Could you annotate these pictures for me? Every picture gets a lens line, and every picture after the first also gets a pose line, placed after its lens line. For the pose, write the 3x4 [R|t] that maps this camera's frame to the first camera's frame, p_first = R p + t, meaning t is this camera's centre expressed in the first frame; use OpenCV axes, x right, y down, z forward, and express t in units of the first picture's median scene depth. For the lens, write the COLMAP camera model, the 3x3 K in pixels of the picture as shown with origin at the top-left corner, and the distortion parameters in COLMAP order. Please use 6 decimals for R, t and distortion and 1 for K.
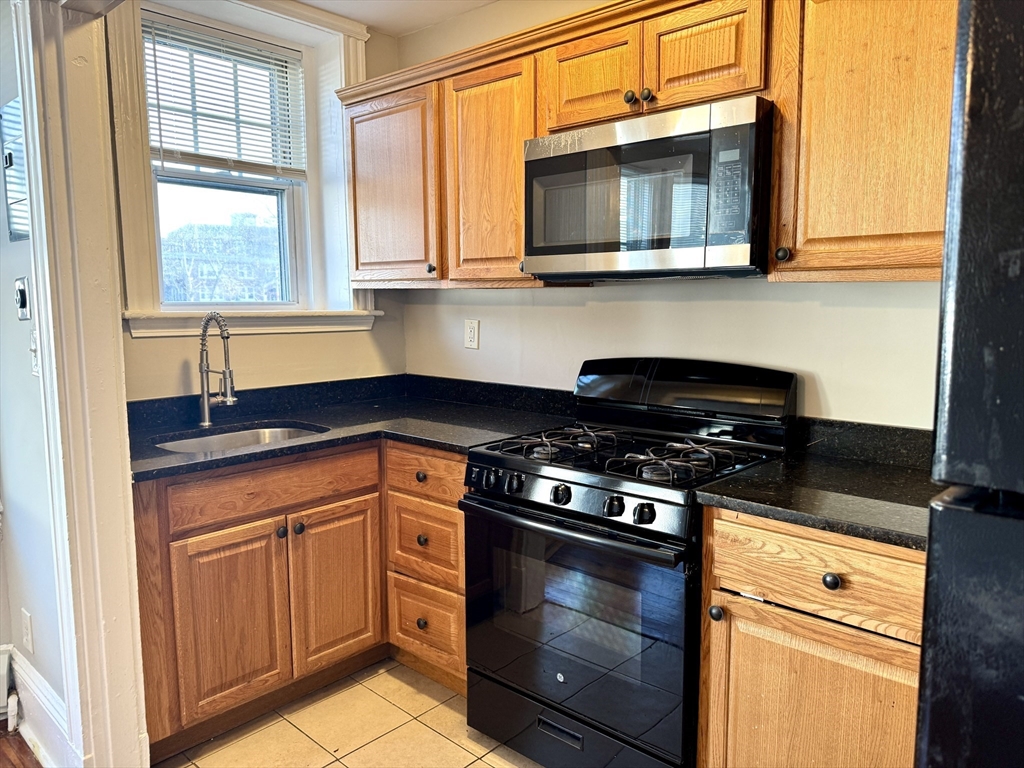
lens RADIAL K [[726.7, 0, 516.4], [0, 726.7, 385.3], [0, 0, 1]] dist [0.048976, -0.060708]
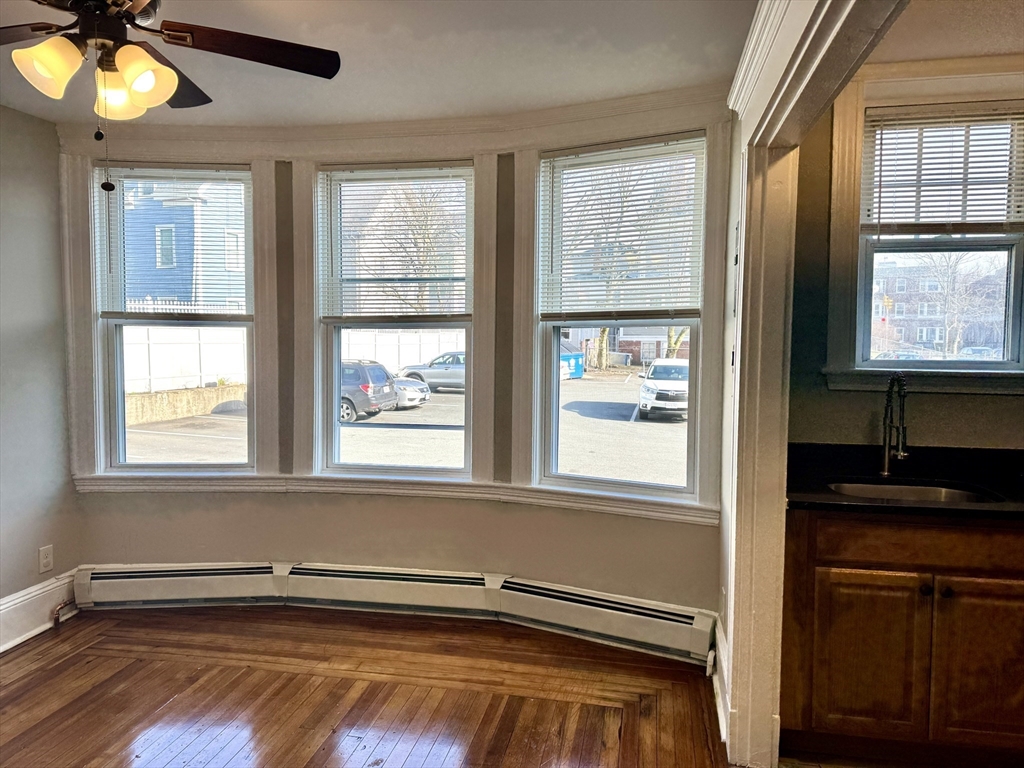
lens RADIAL K [[726.7, 0, 510.0], [0, 726.7, 379.8], [0, 0, 1]] dist [0.048976, -0.060708]
pose [[0.519734, 0.059807, -0.852232, 0.228814], [-0.111857, 0.993723, 0.001521, -0.027291], [0.846974, 0.094538, 0.523161, -0.057088]]
